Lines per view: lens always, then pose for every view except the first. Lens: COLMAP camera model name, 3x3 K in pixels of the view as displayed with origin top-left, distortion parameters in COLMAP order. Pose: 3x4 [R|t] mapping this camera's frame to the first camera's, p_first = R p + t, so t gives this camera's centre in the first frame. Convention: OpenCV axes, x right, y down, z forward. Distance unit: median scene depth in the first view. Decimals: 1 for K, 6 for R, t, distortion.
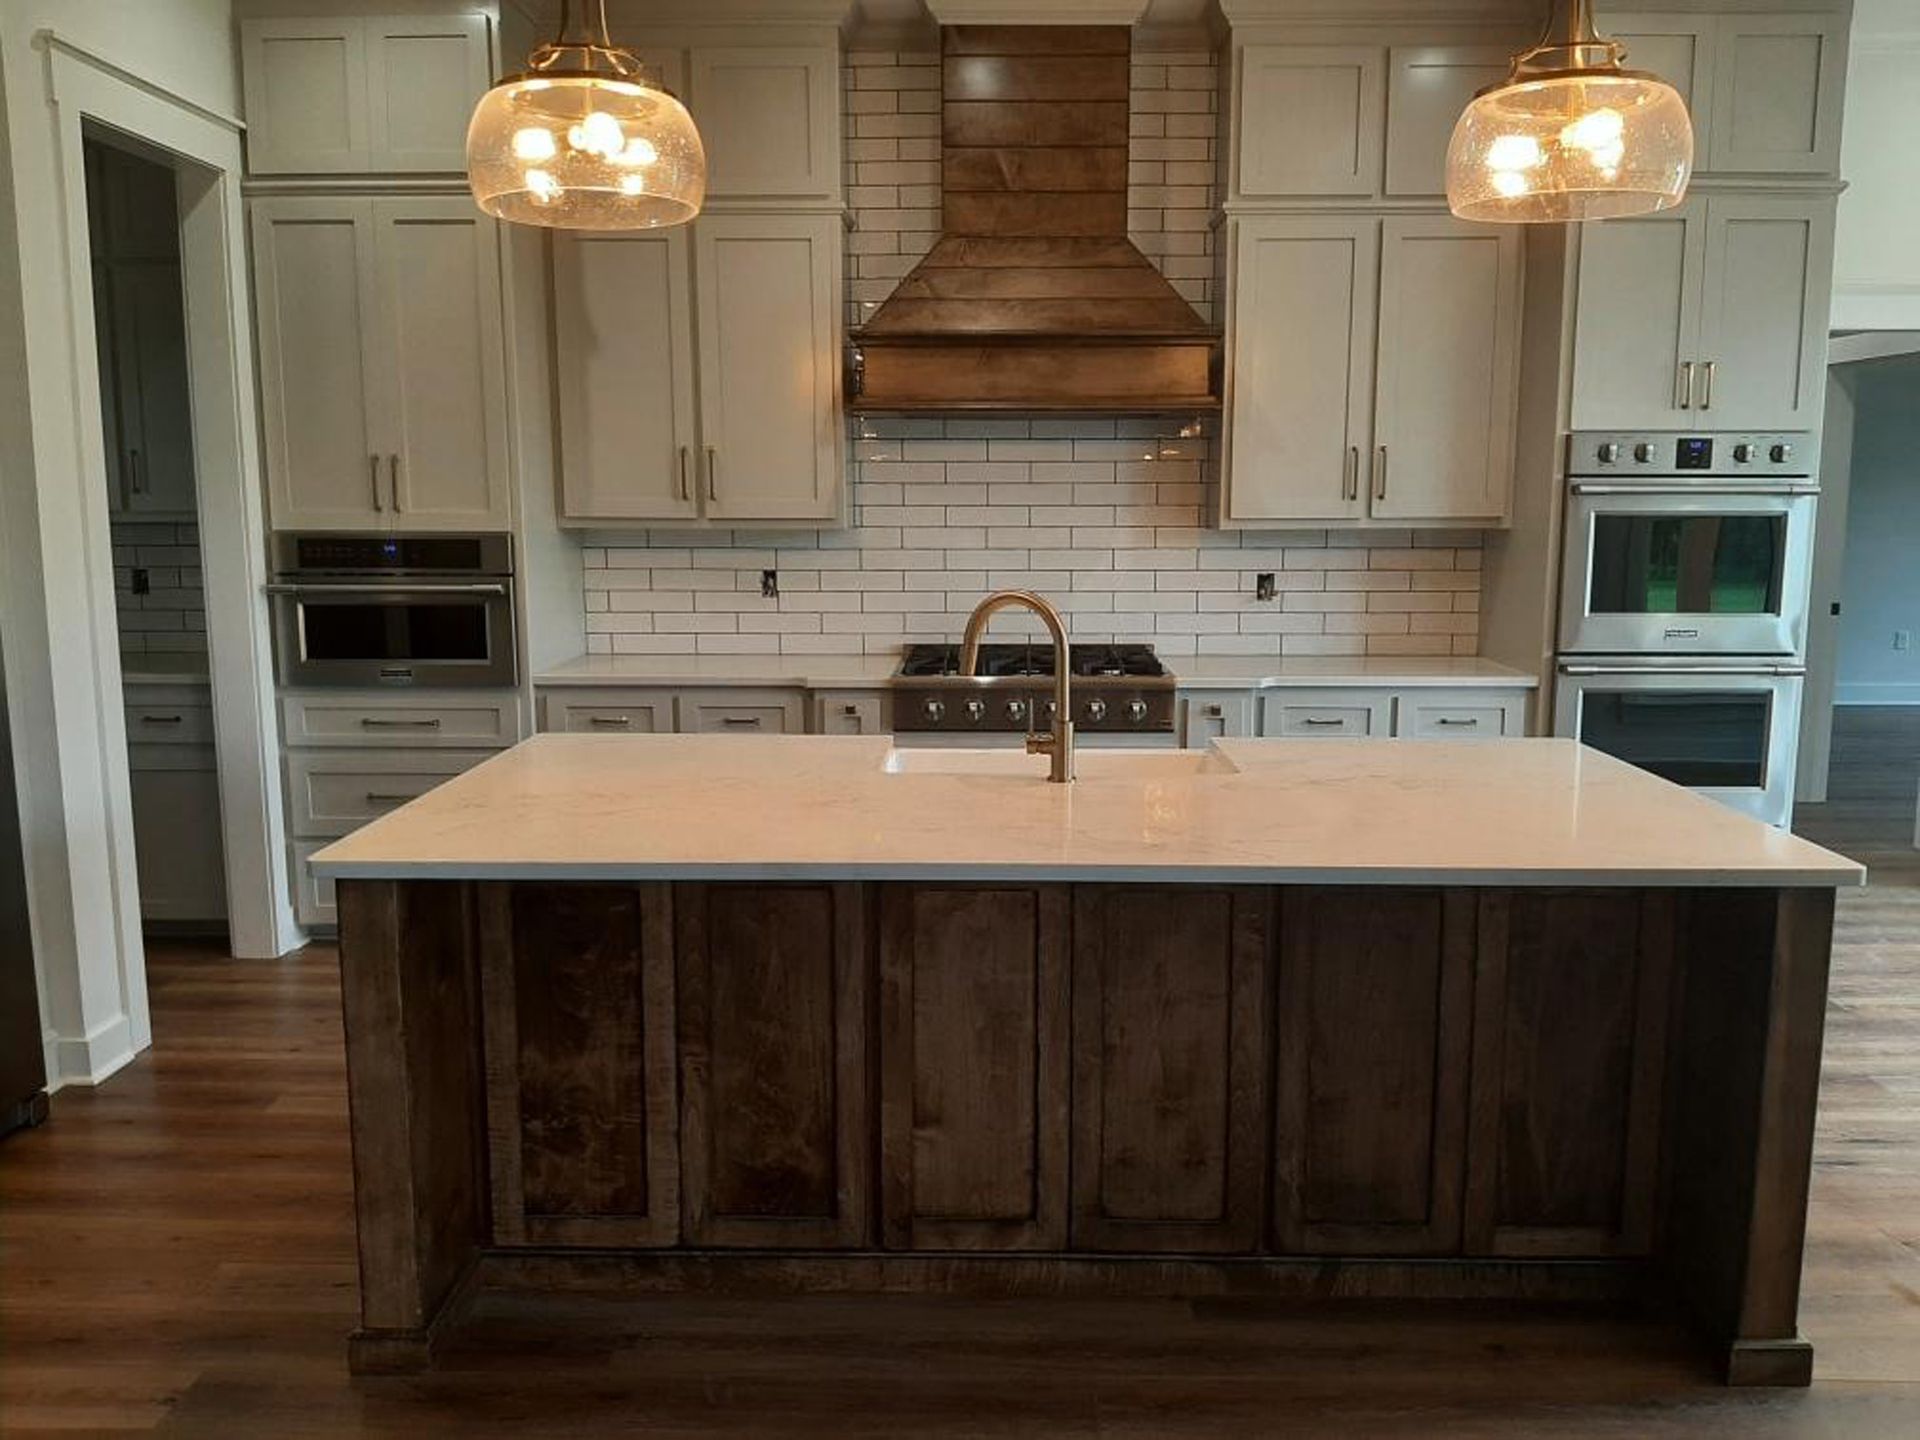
lens RADIAL K [[1504.8, 0, 981.8], [0, 1504.8, 722.3], [0, 0, 1]] dist [0.114118, -0.226596]
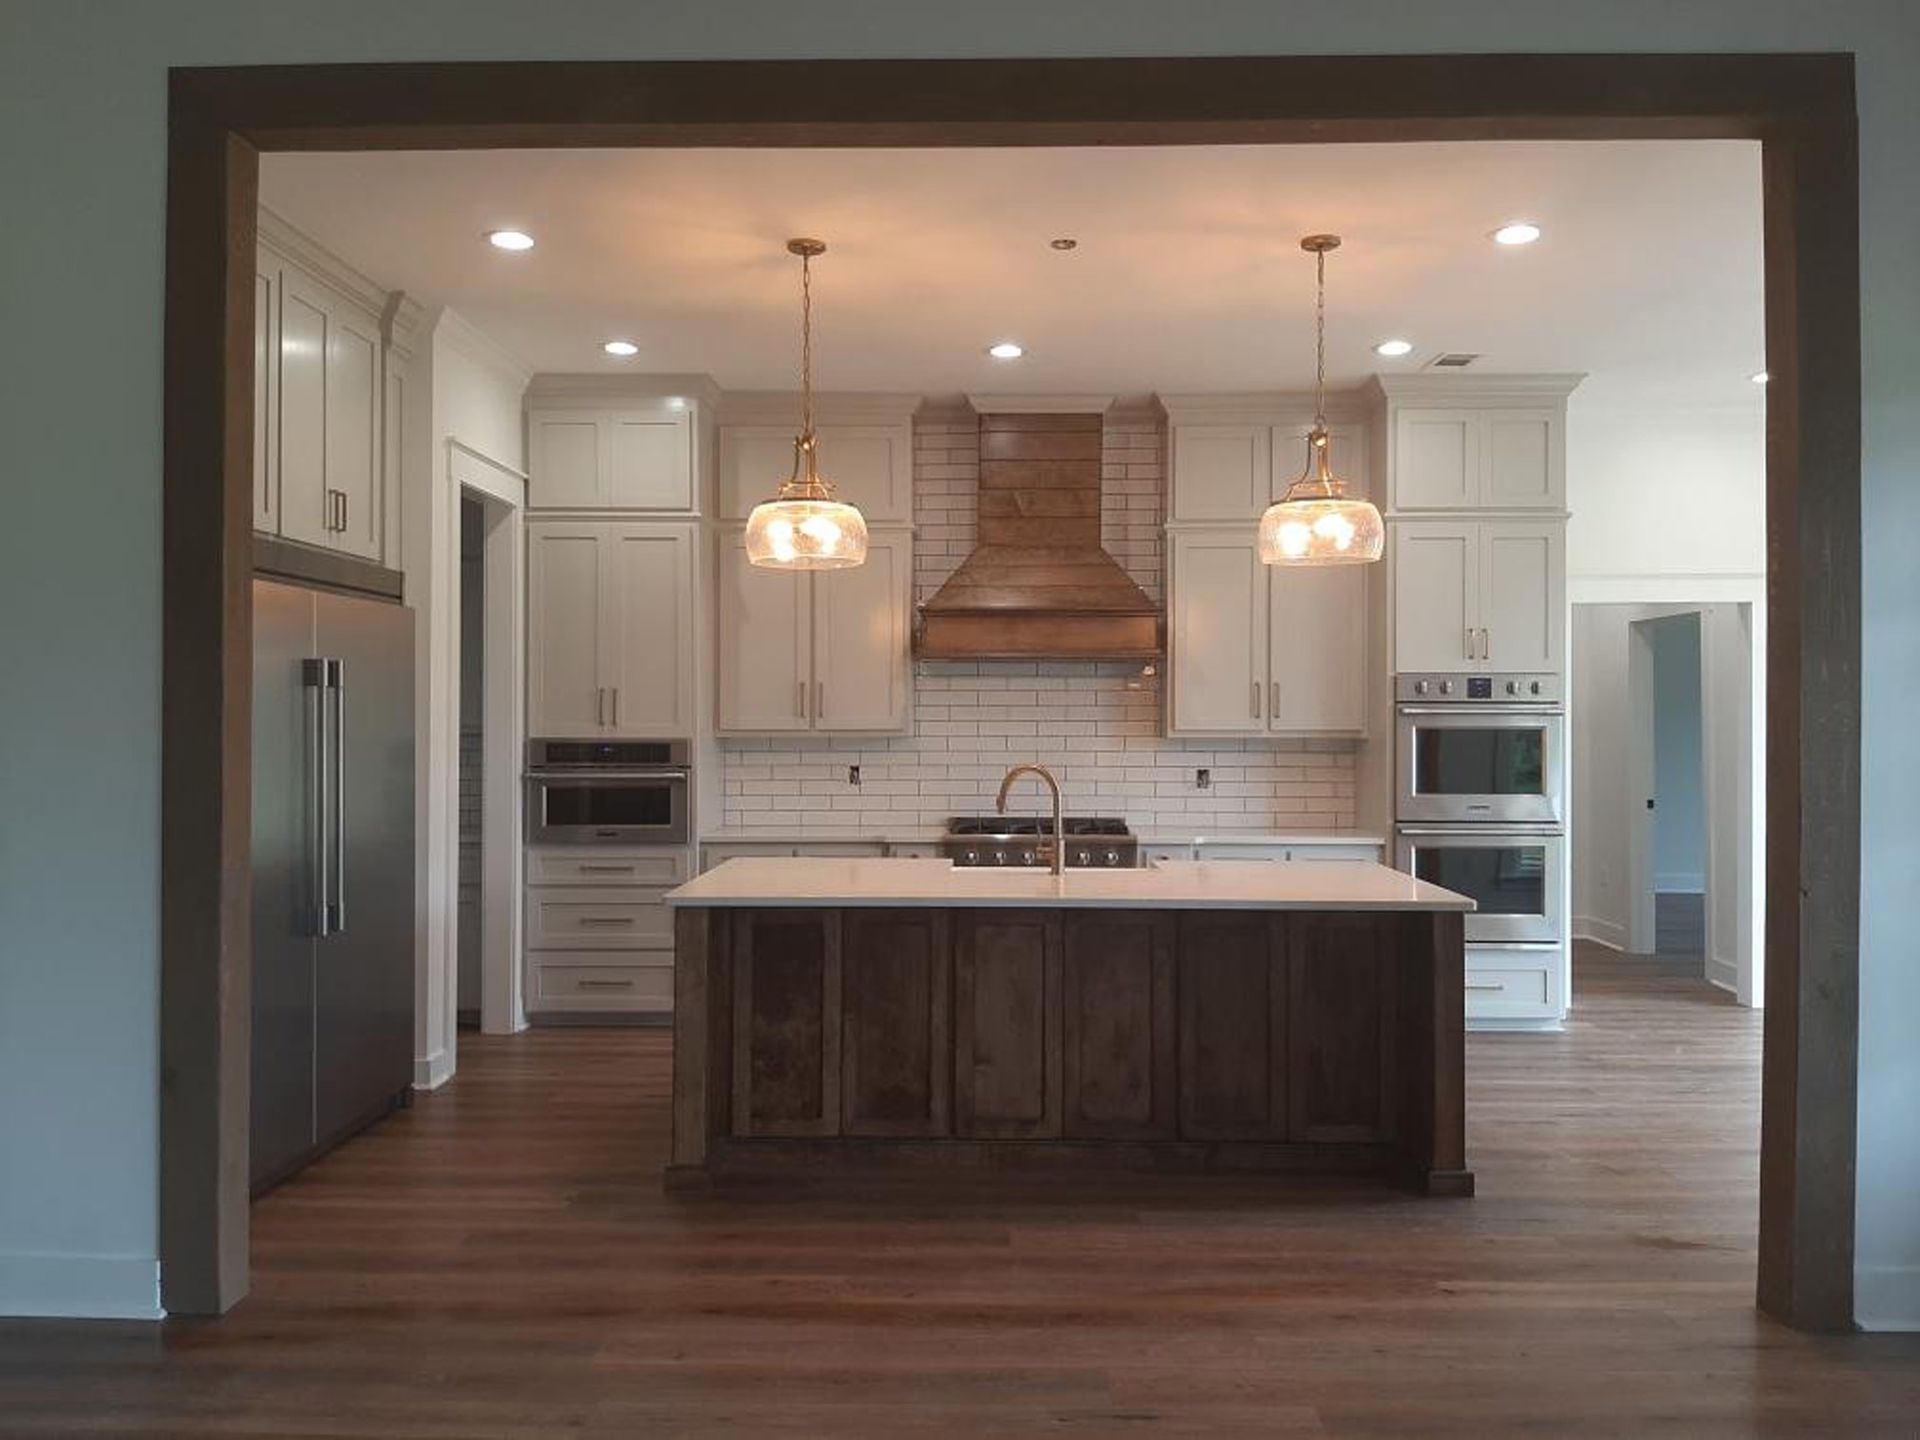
lens RADIAL K [[1504.8, 0, 981.8], [0, 1504.8, 722.3], [0, 0, 1]] dist [0.114118, -0.226596]
pose [[0.999994, 0.001382, -0.003041, -0.018443], [-0.001822, 0.988746, -0.149590, 0.080381], [0.002800, 0.149595, 0.988743, -0.466635]]
